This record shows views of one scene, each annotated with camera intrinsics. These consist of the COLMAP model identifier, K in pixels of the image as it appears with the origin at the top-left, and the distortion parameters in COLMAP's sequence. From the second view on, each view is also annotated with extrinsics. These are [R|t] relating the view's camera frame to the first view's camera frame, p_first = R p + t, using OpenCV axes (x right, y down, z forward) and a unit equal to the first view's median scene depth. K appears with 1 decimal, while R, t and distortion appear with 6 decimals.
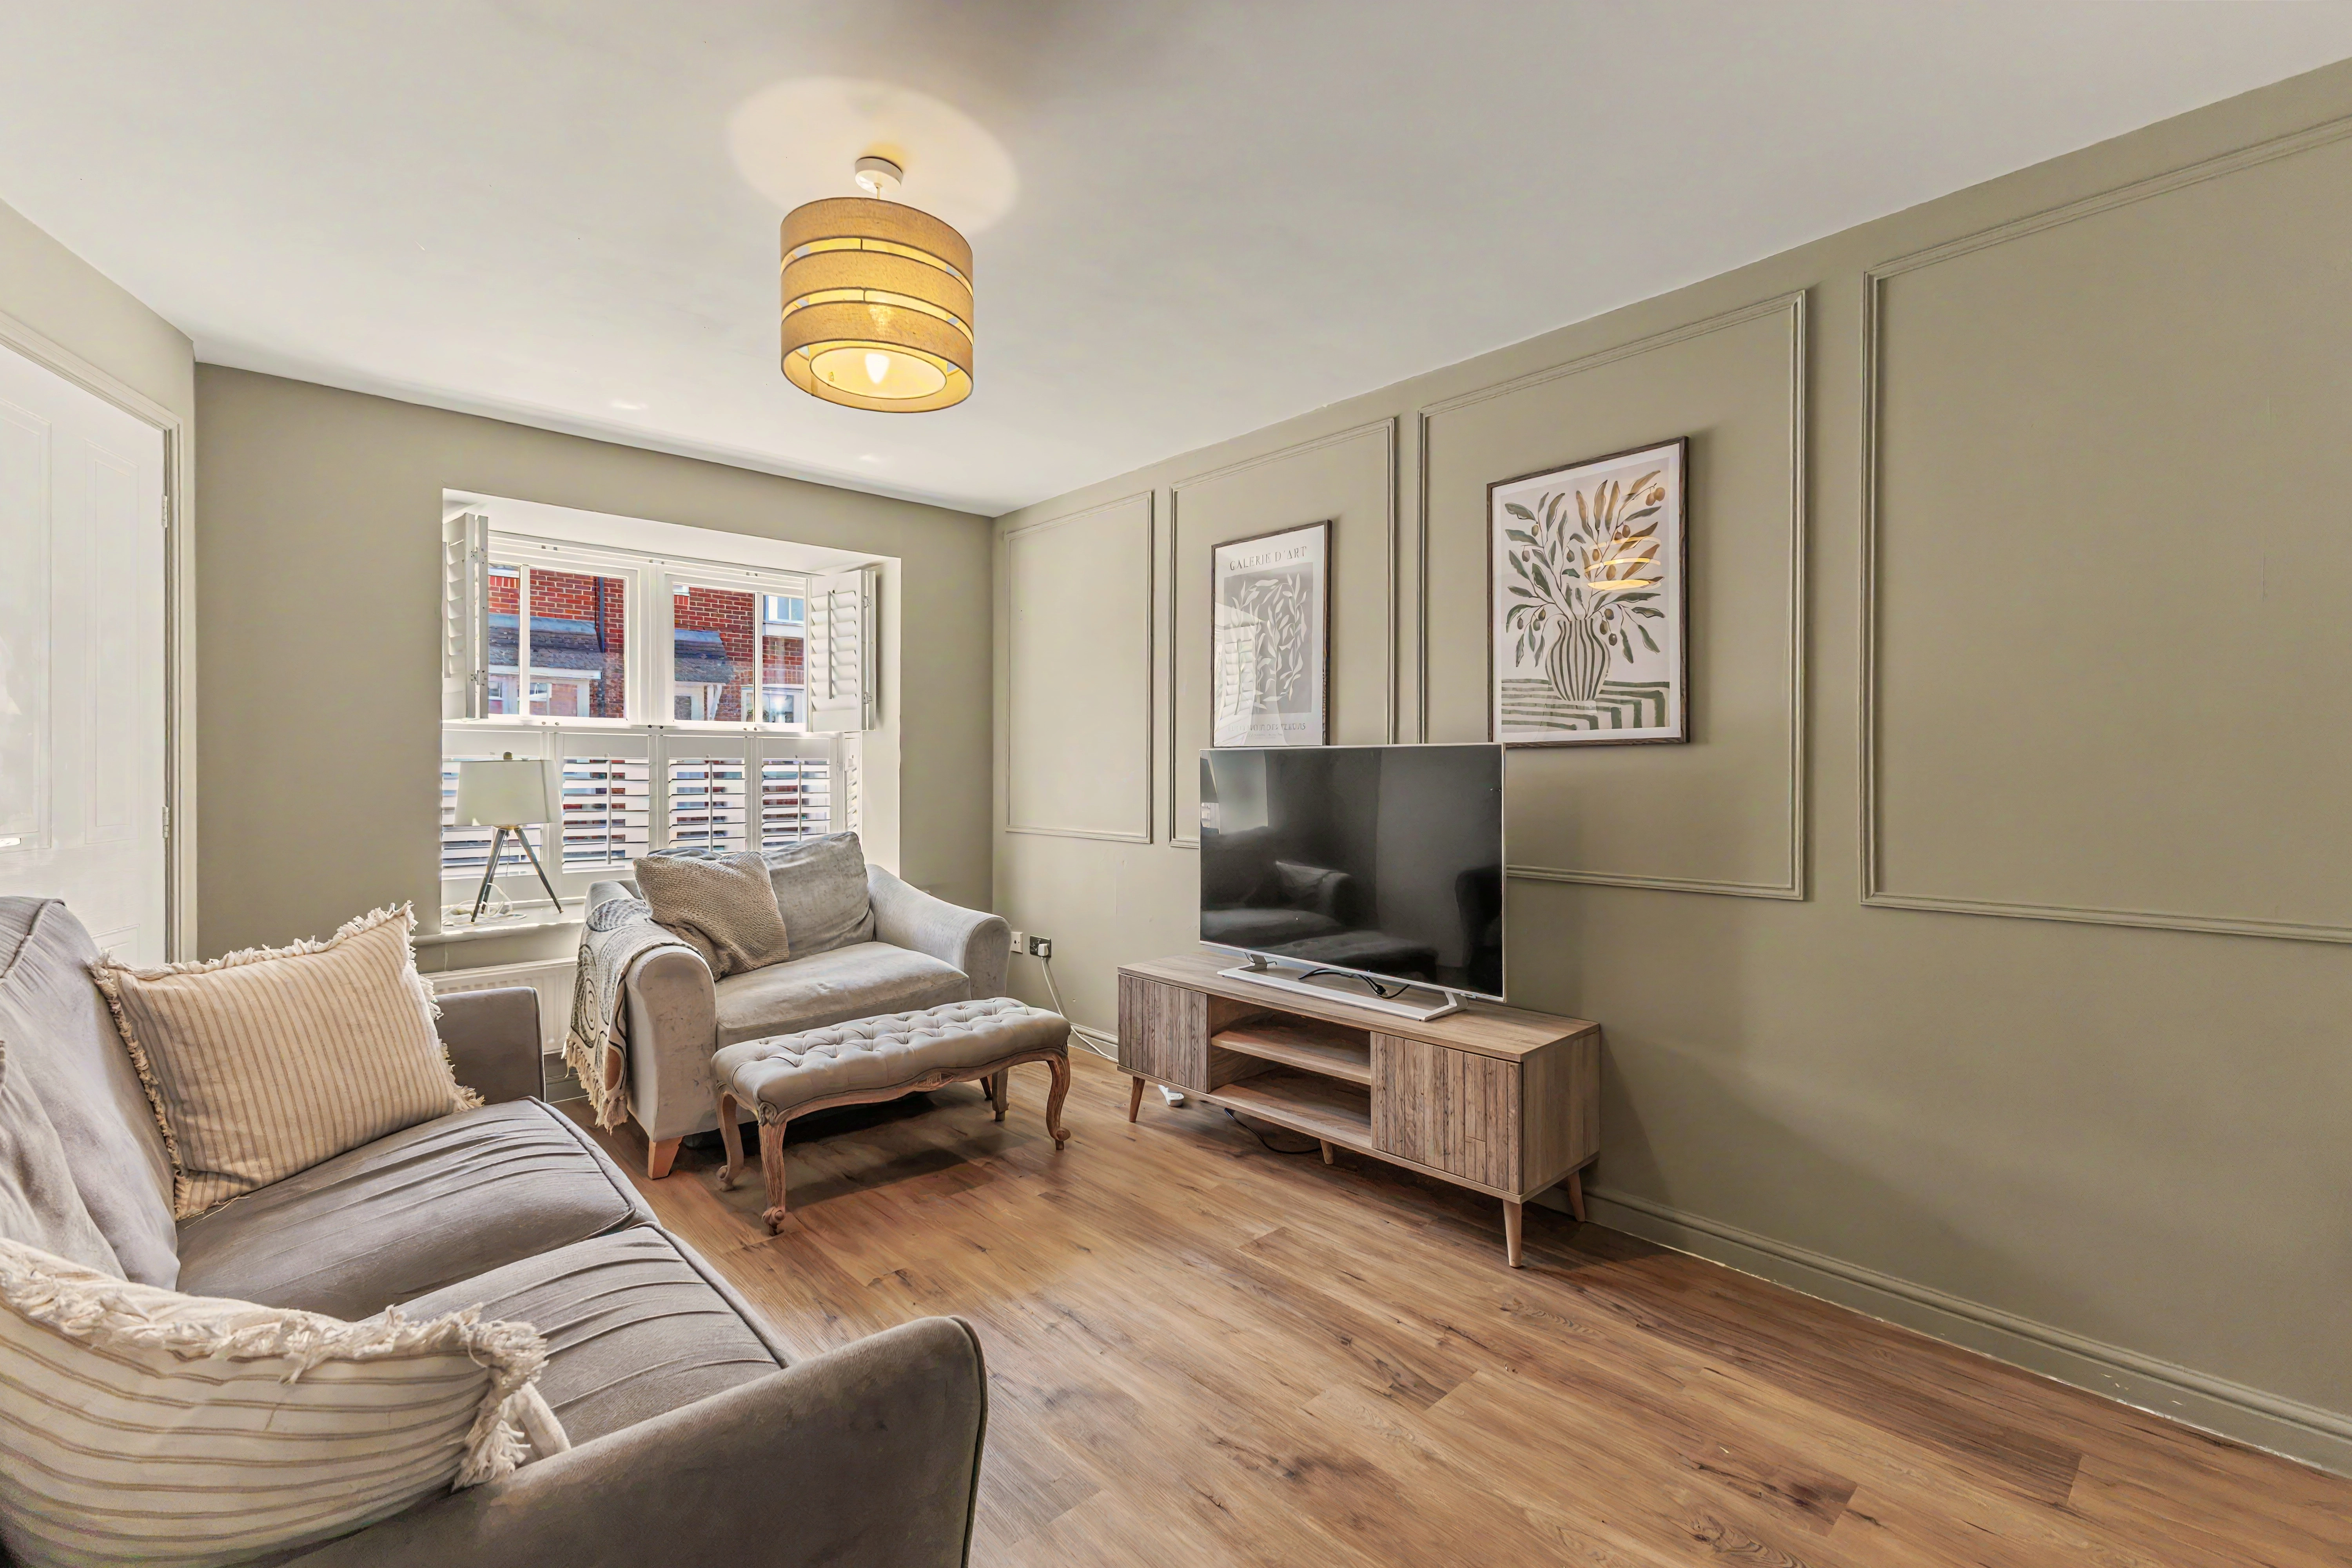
lens RADIAL K [[1013.3, 0, 1187.8], [0, 1013.3, 773.7], [0, 0, 1]] dist [0.001312, -0.000555]
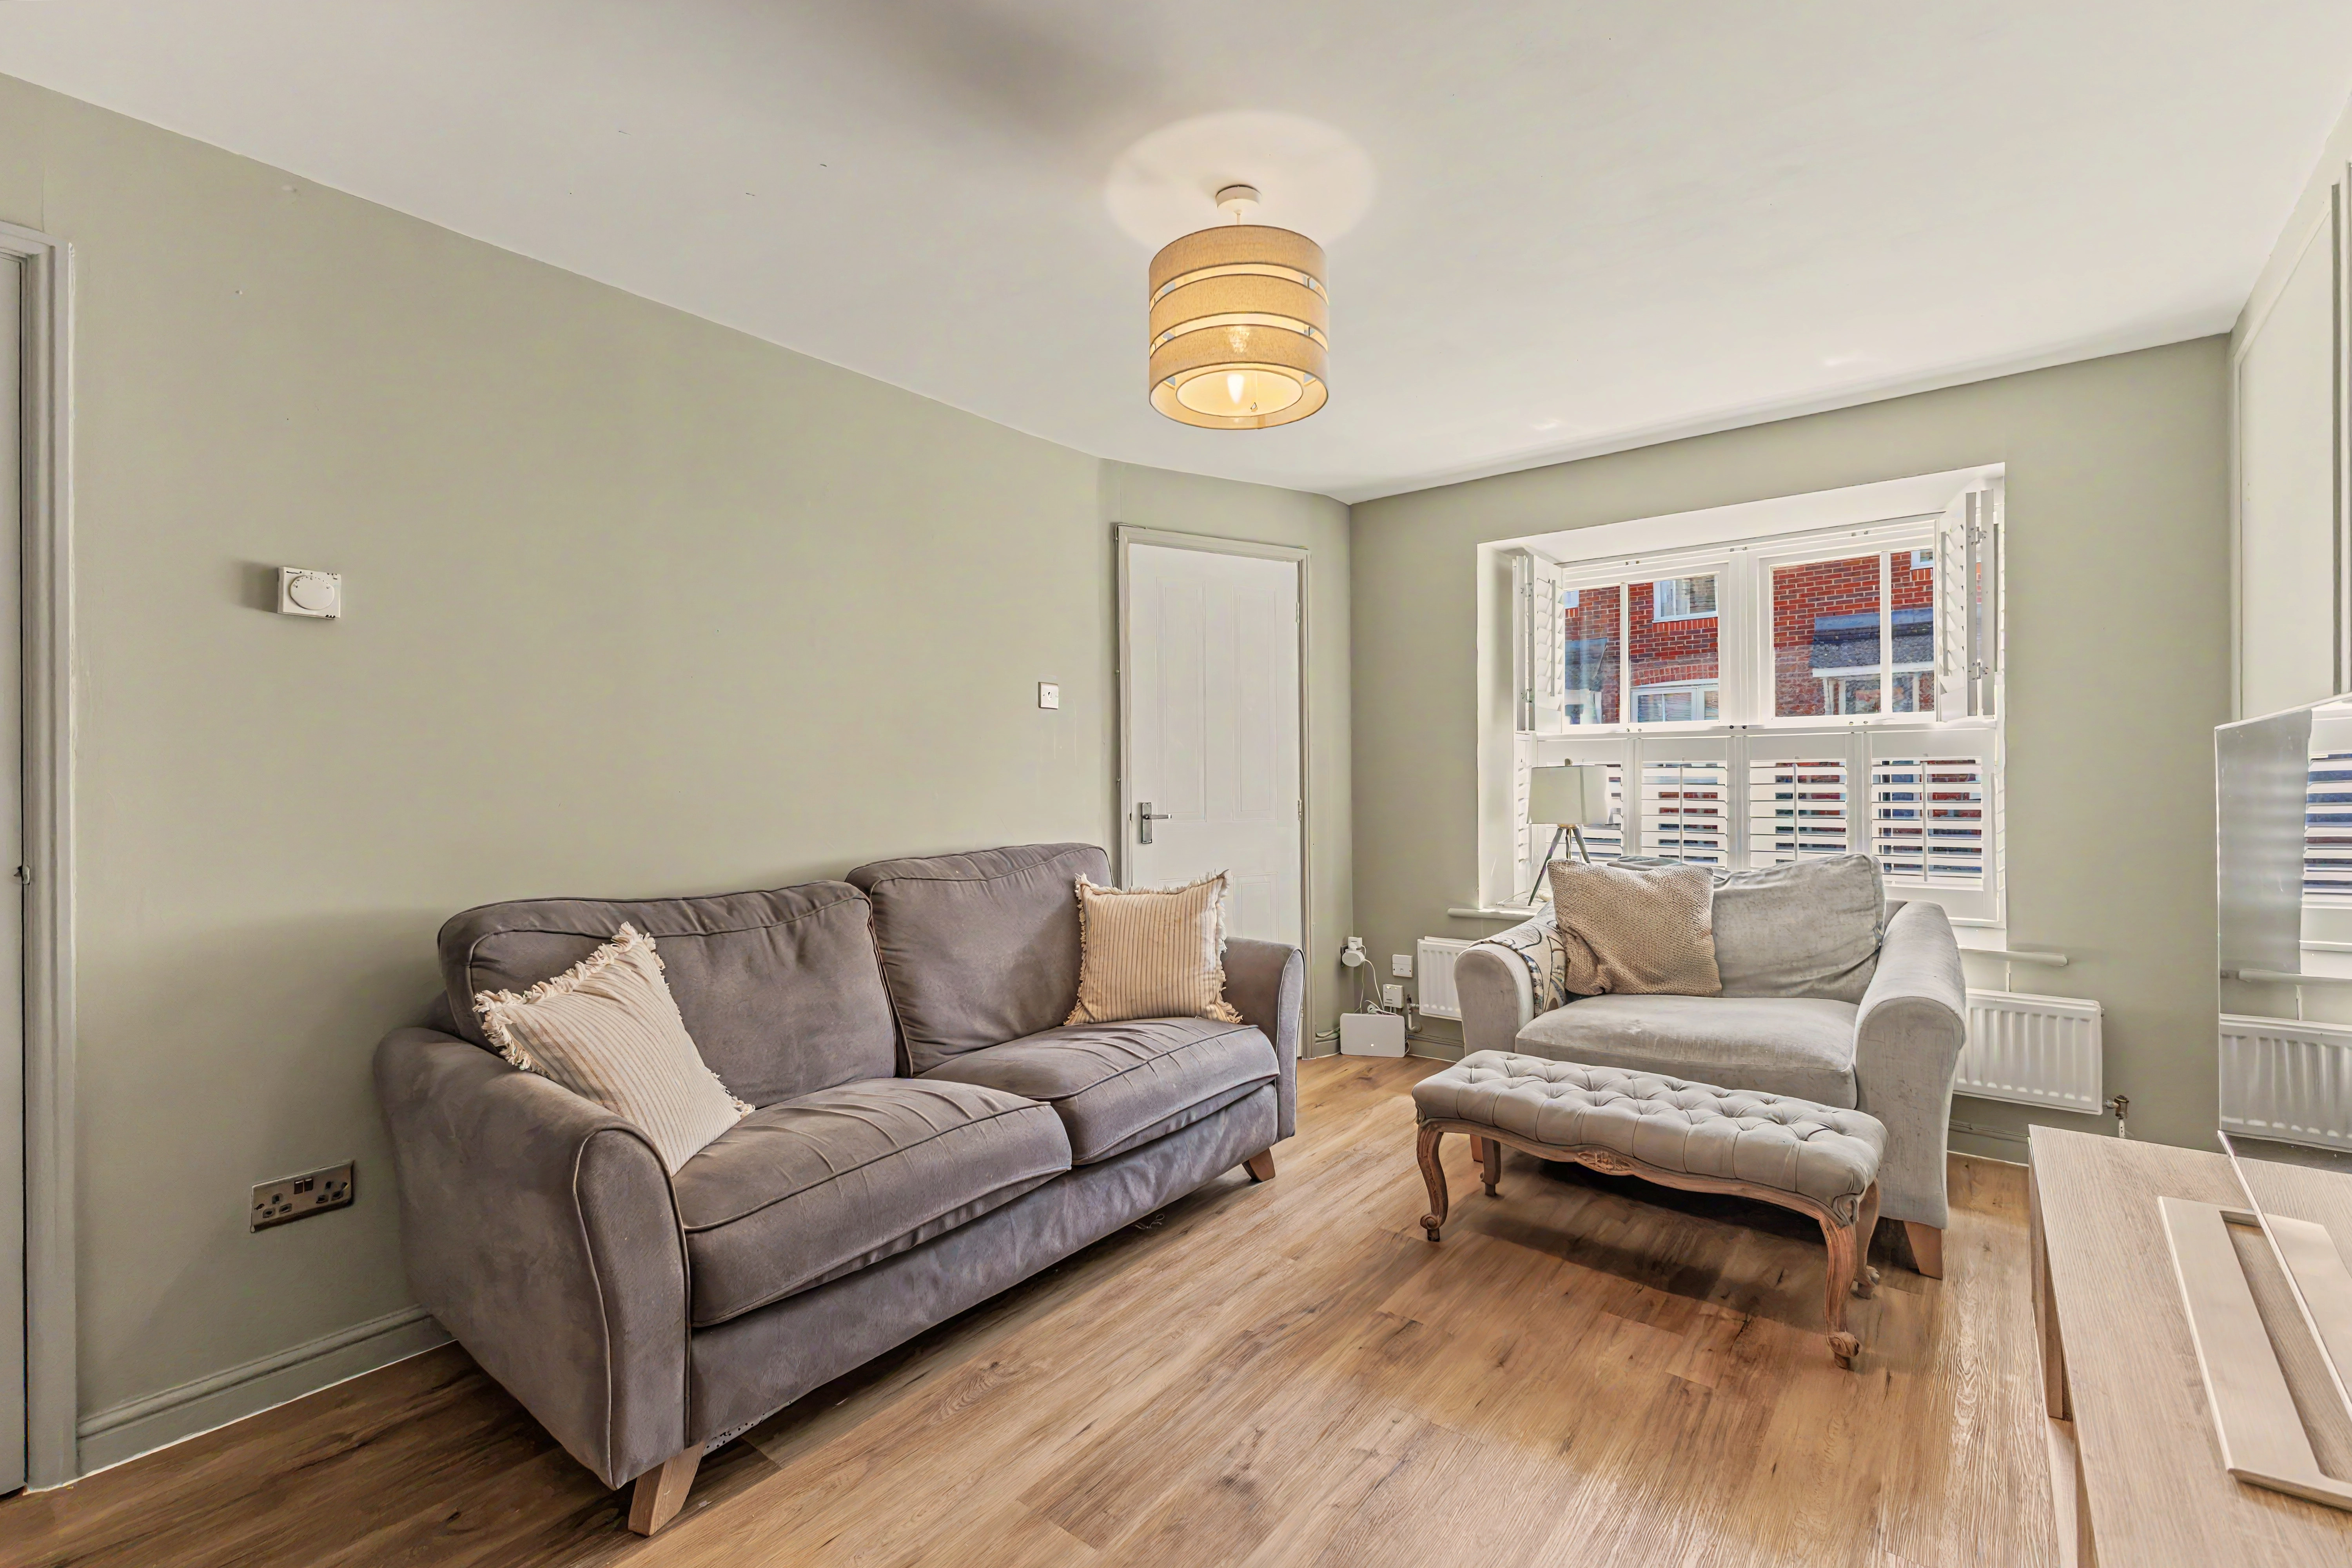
lens RADIAL K [[1013.3, 0, 1175.5], [0, 1013.3, 782.0], [0, 0, 1]] dist [0.001312, -0.000555]
pose [[0.145007, 0.004556, -0.989420, 0.511031], [0.004345, 0.999977, 0.005241, -0.004470], [0.989421, -0.005059, 0.144984, 0.566540]]
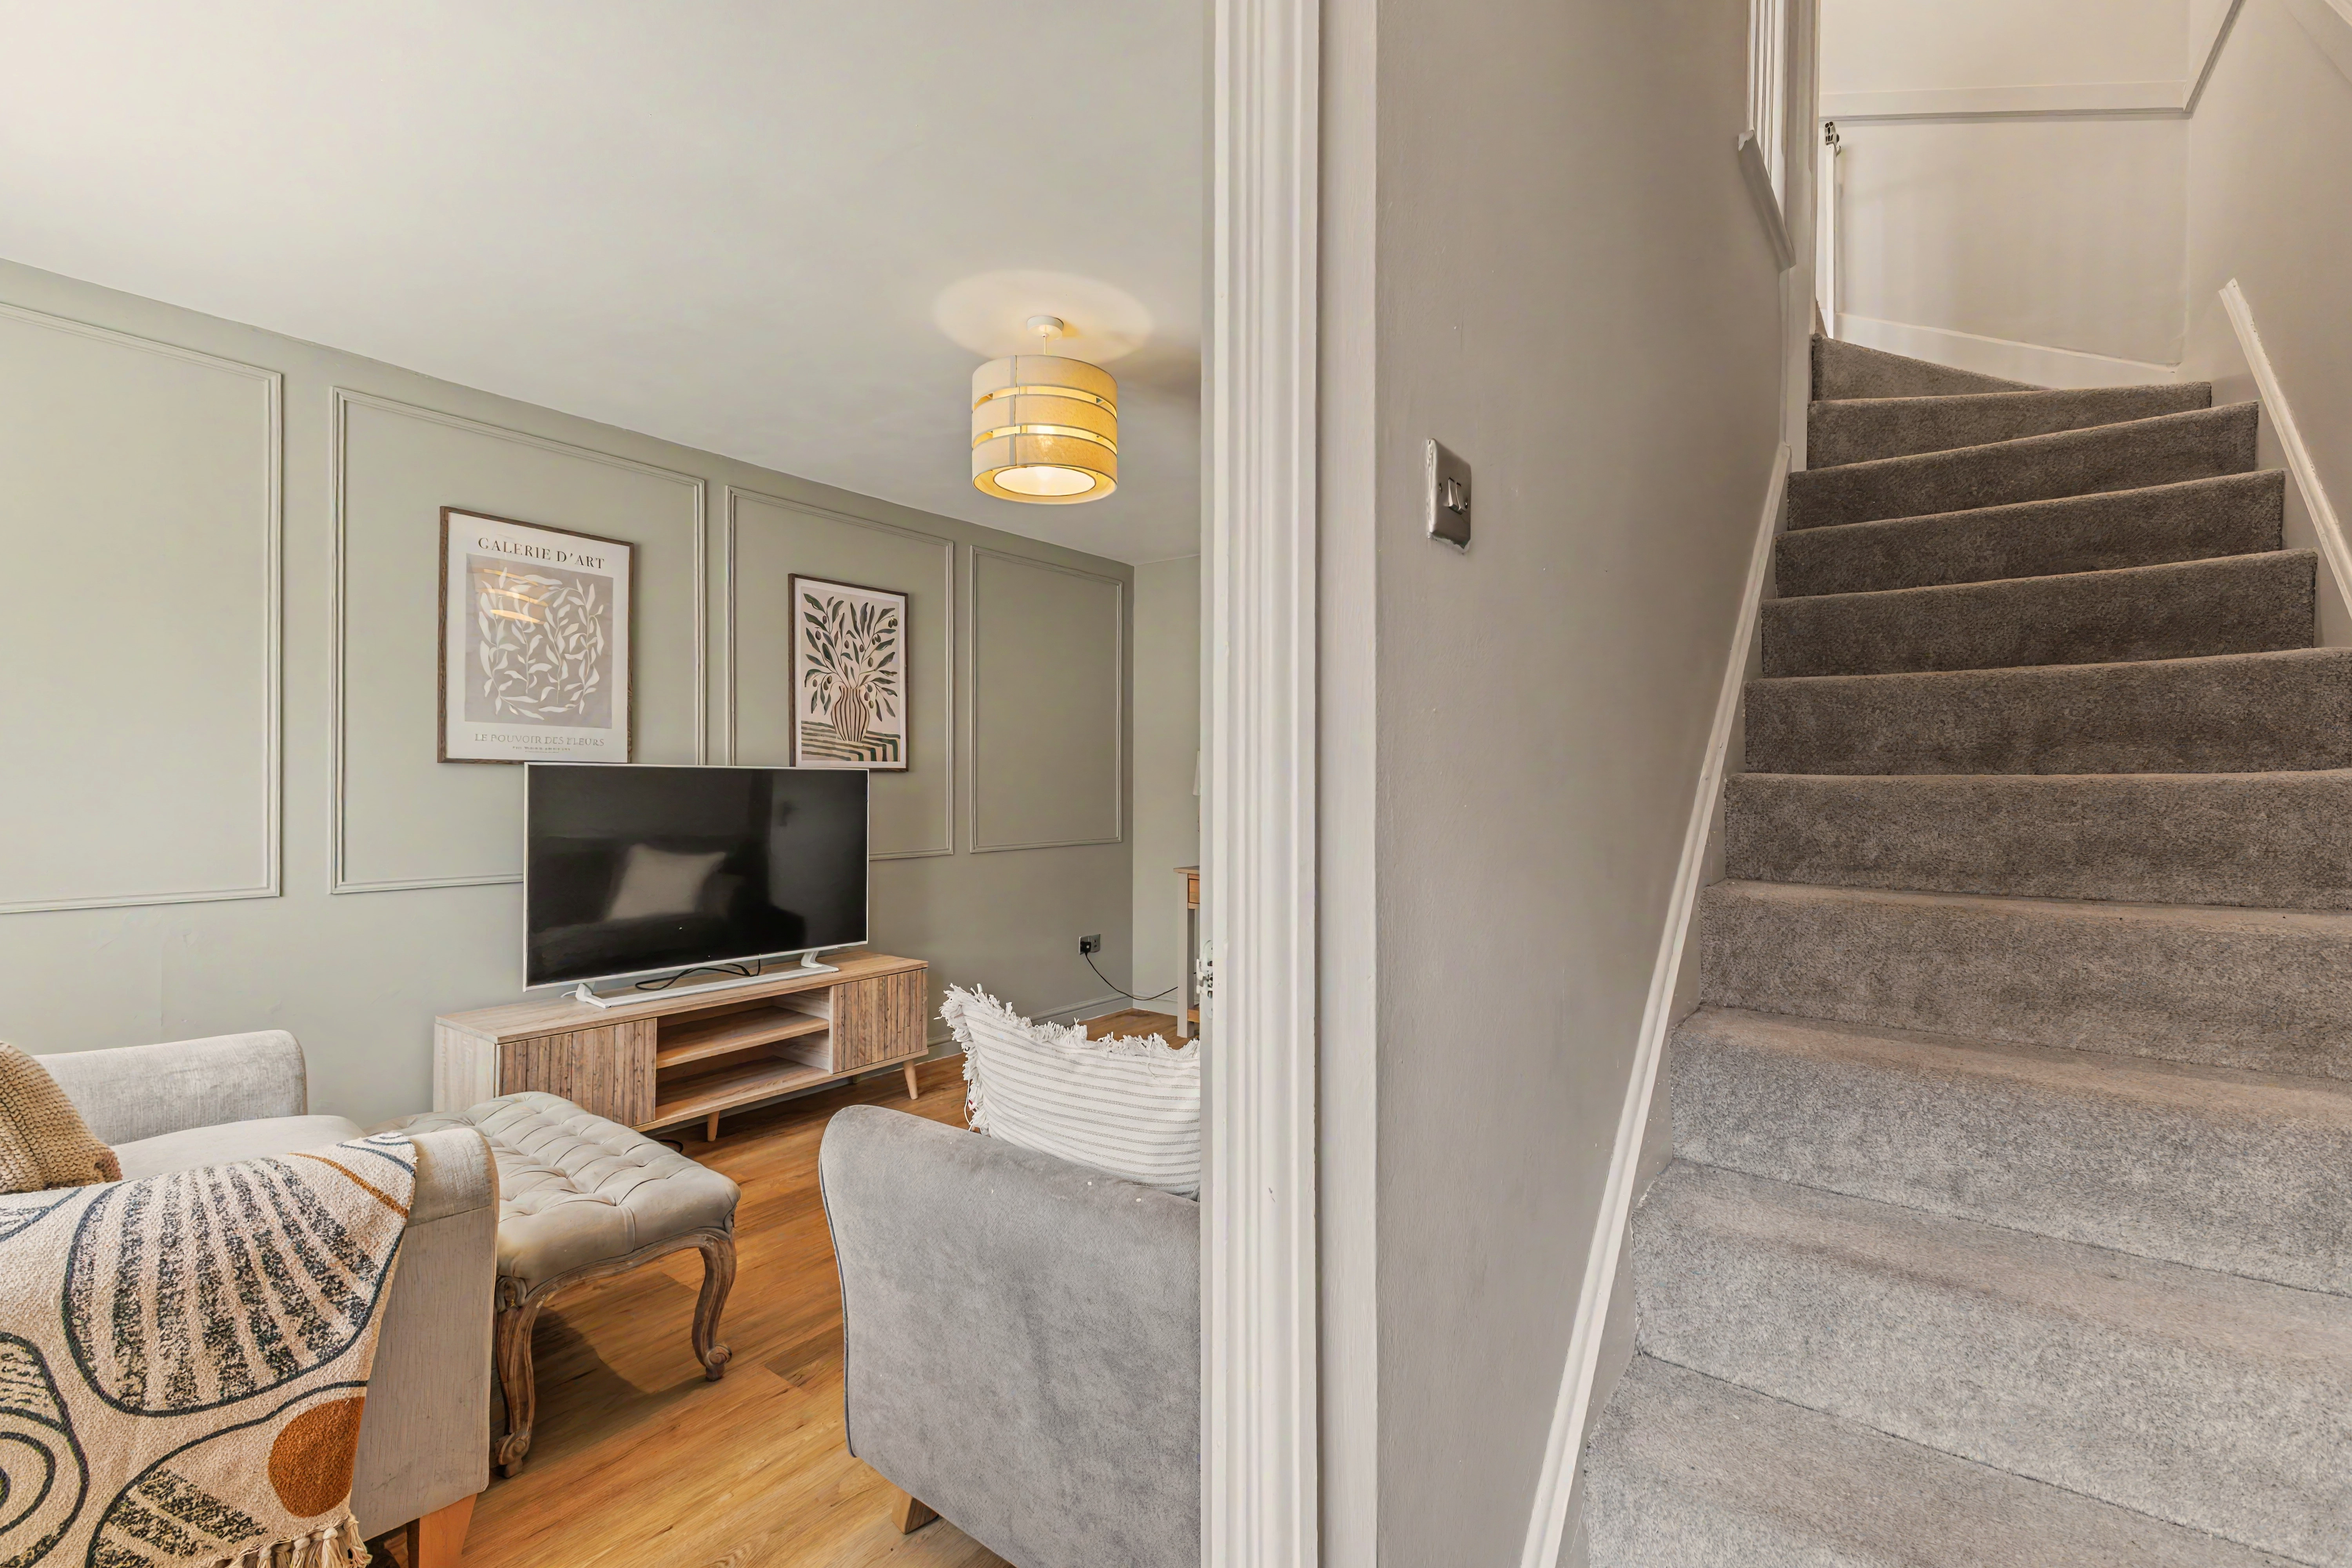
lens RADIAL K [[1013.3, 0, 1164.9], [0, 1013.3, 782.5], [0, 0, 1]] dist [0.001312, -0.000555]
pose [[-0.169955, 0.002065, 0.985450, -1.155408], [-0.000458, 0.999998, -0.002175, -0.007388], [-0.985452, -0.000821, -0.169953, 0.774057]]
